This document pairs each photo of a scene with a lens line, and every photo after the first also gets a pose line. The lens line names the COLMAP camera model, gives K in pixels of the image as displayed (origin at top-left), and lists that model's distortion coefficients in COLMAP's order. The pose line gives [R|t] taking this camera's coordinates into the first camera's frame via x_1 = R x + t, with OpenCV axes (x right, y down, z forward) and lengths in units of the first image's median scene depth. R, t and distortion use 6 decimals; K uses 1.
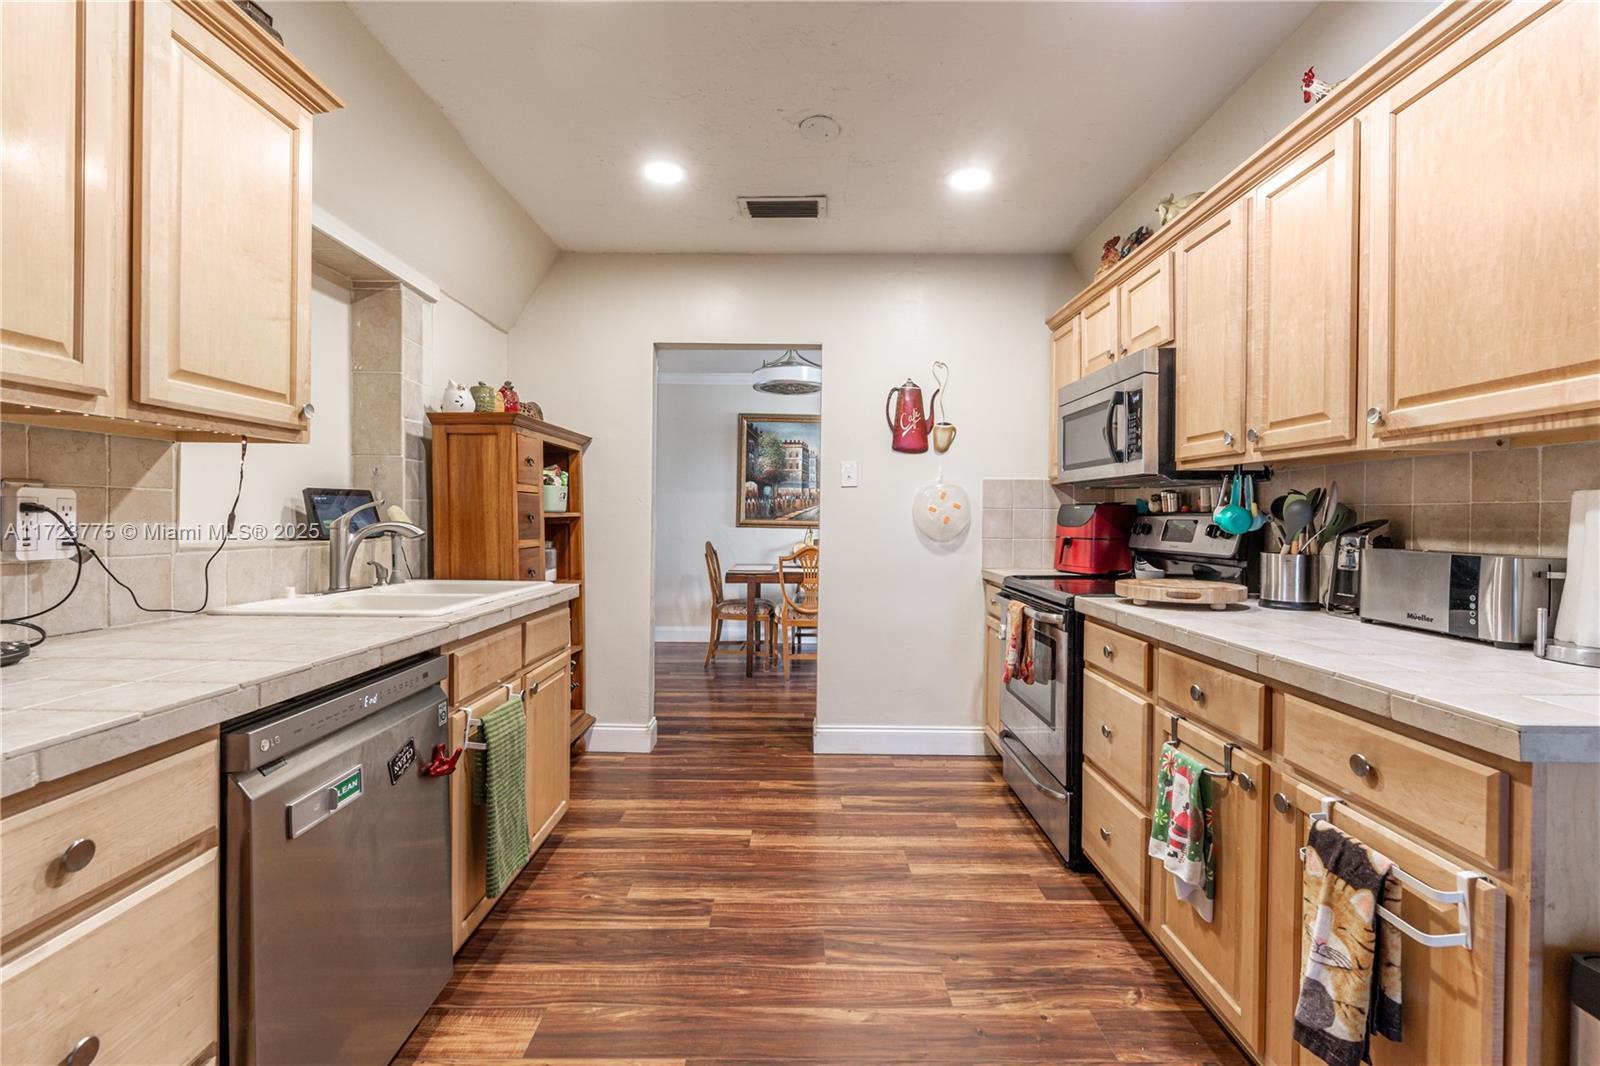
lens RADIAL K [[681.8, 0, 804.8], [0, 681.8, 521.6], [0, 0, 1]] dist [-0.001972, -0.000584]
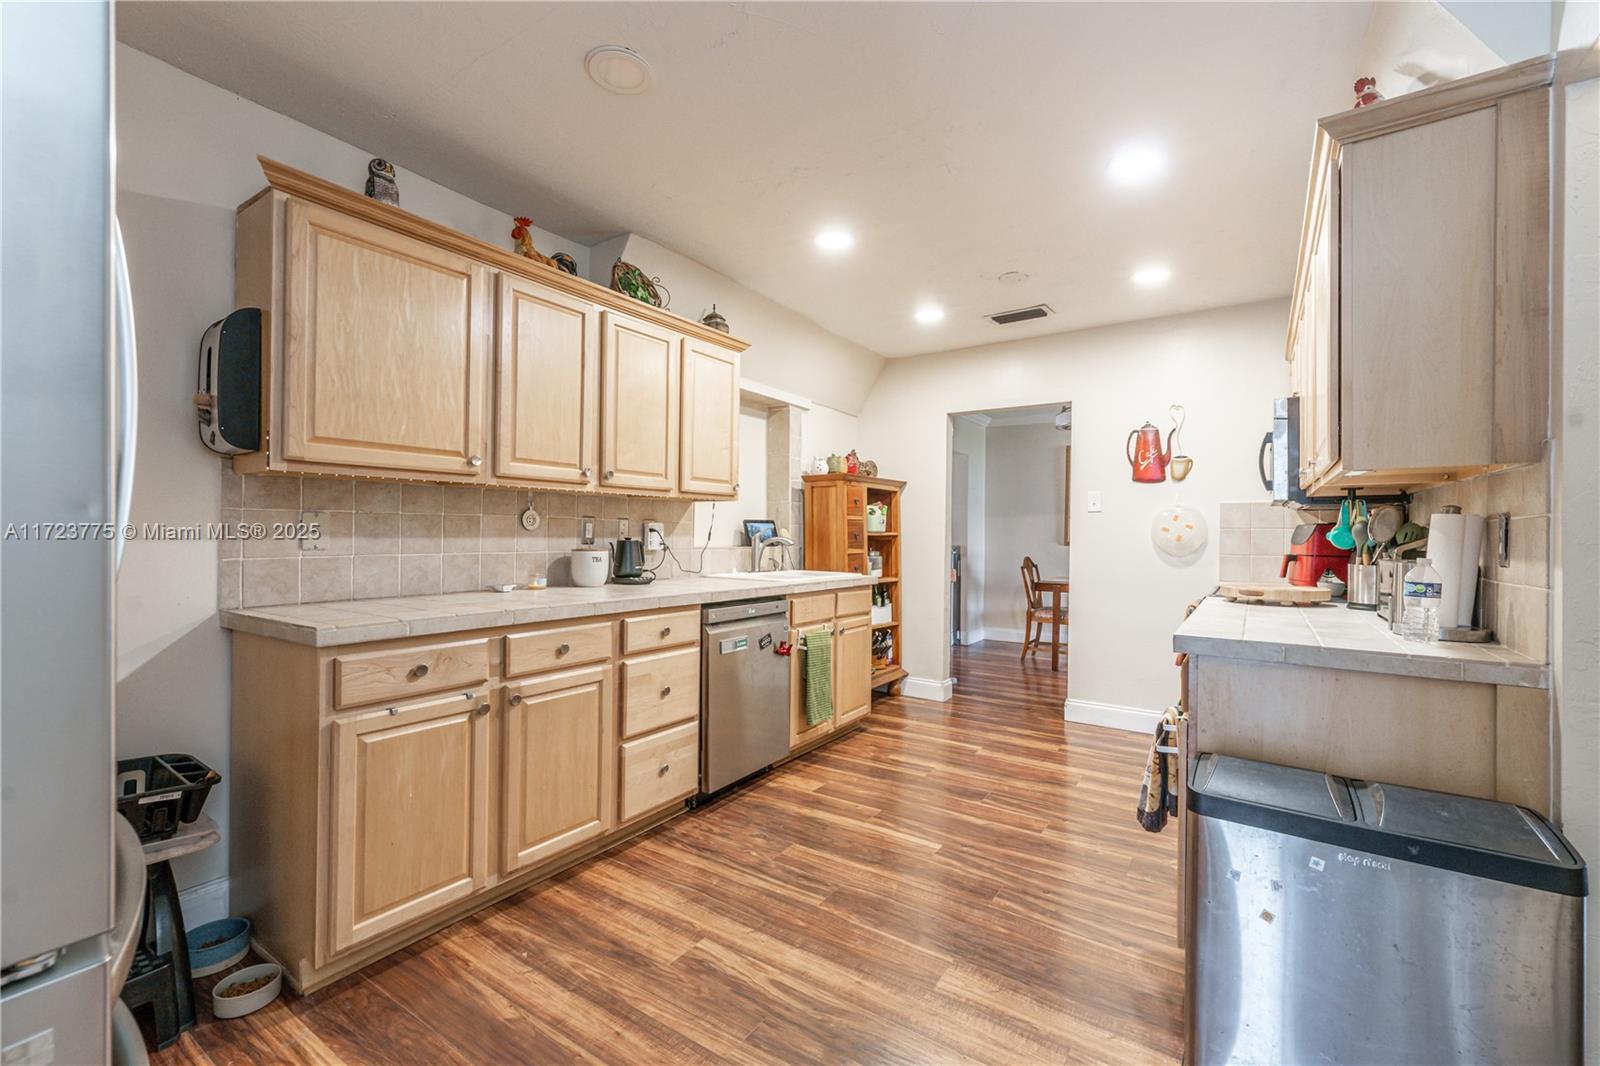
lens RADIAL K [[670.5, 0, 821.3], [0, 670.5, 531.8], [0, 0, 1]] dist [0.000363, -0.000090]
pose [[0.841166, -0.002038, -0.540773, 0.472520], [-0.006861, 0.999872, -0.014441, 0.010745], [0.540734, 0.015857, 0.841044, -0.477440]]
